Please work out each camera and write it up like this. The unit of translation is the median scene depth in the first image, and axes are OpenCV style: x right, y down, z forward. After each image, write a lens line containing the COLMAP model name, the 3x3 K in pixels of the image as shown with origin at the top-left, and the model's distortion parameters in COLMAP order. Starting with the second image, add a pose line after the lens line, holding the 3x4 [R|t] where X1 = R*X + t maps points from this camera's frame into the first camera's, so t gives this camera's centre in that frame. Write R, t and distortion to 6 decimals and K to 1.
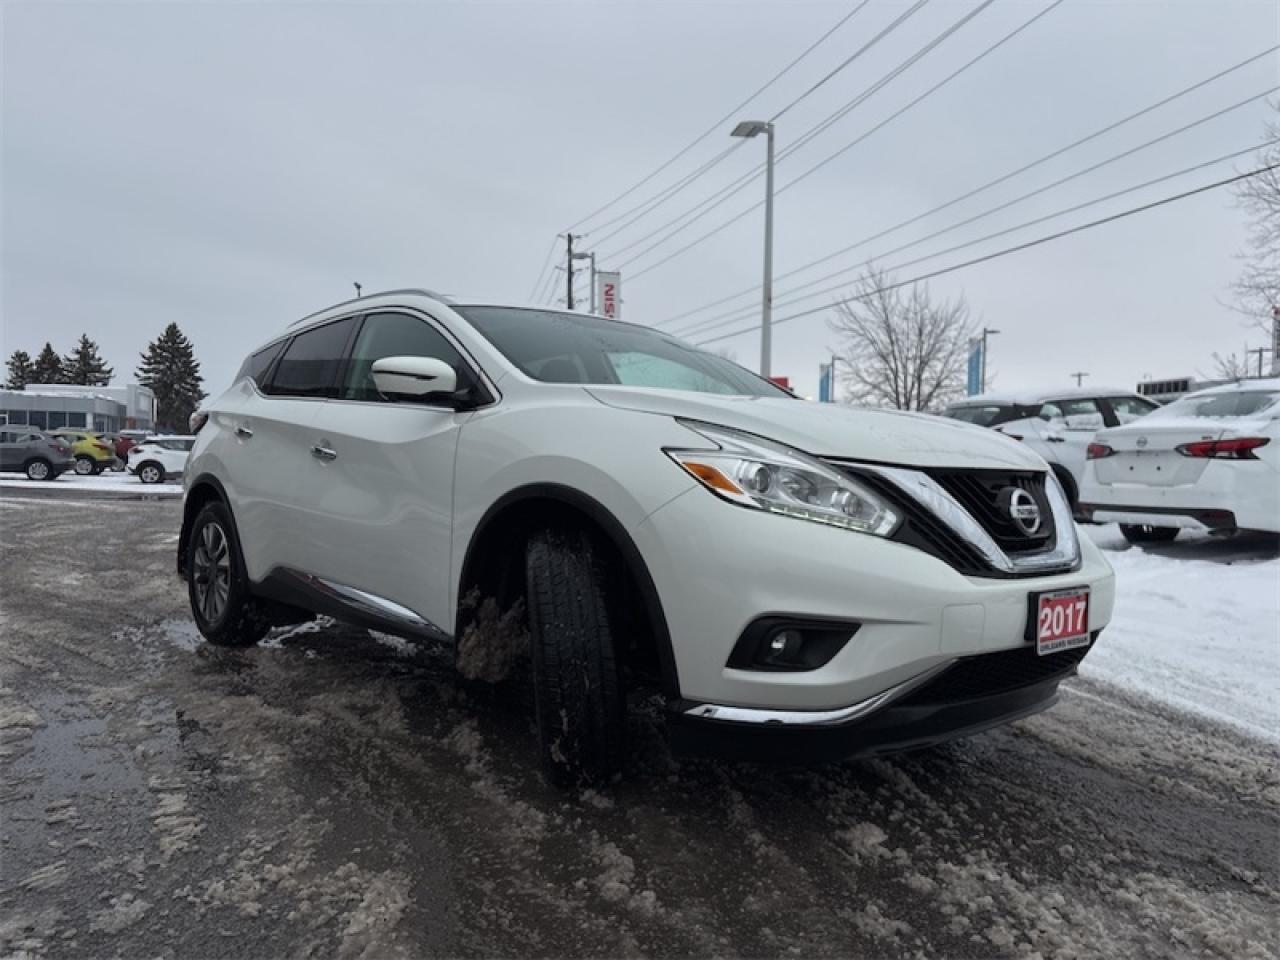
lens RADIAL K [[970.6, 0, 644.2], [0, 970.6, 476.2], [0, 0, 1]] dist [0.096204, -0.132443]
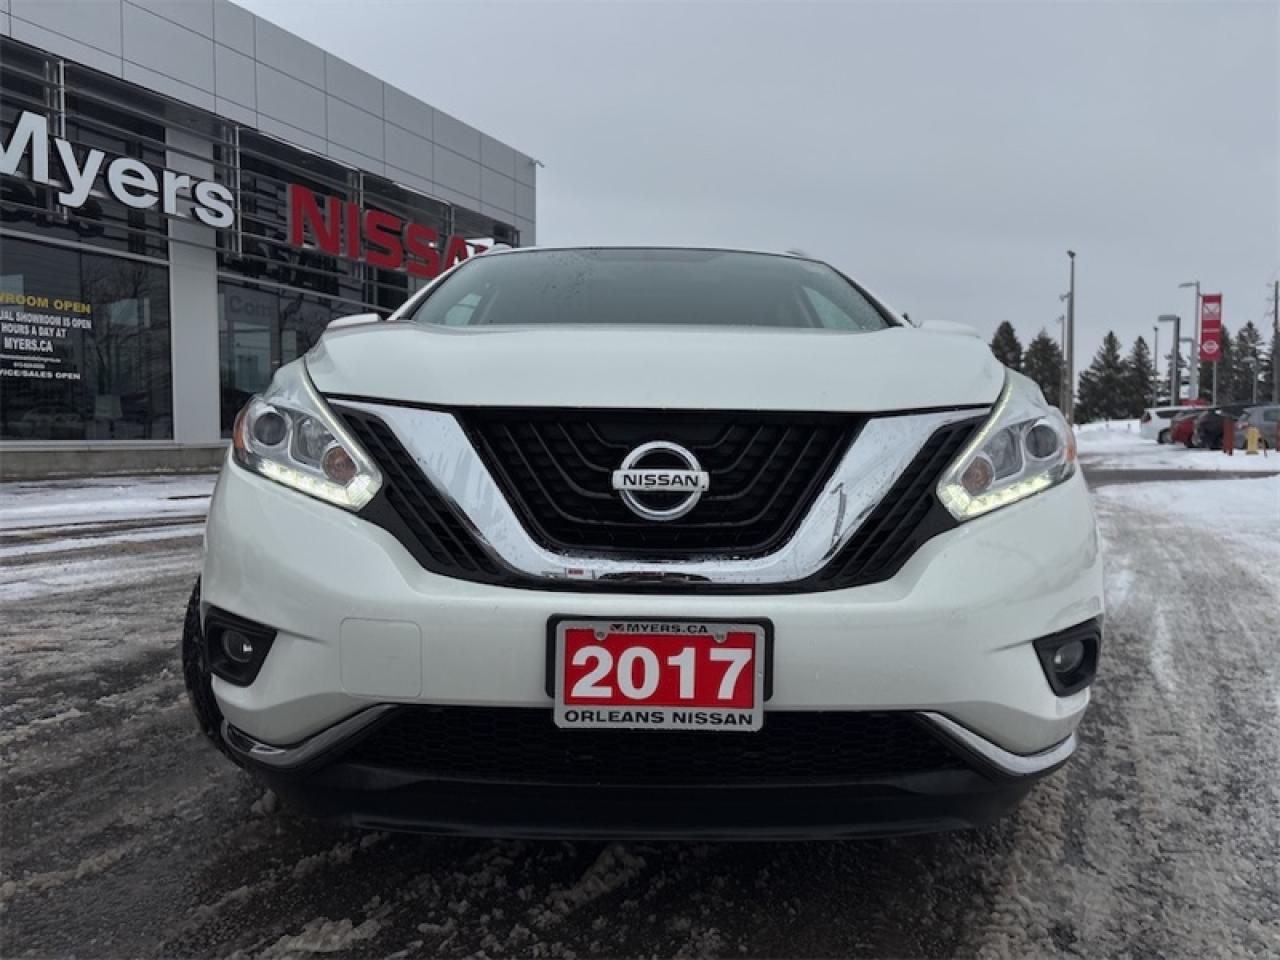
lens RADIAL K [[970.6, 0, 644.2], [0, 970.6, 476.2], [0, 0, 1]] dist [0.096204, -0.132443]
pose [[0.742729, 0.014891, -0.669427, 0.811832], [-0.003165, 0.999820, 0.018729, 0.024804], [0.669585, -0.011792, 0.742642, 0.606991]]
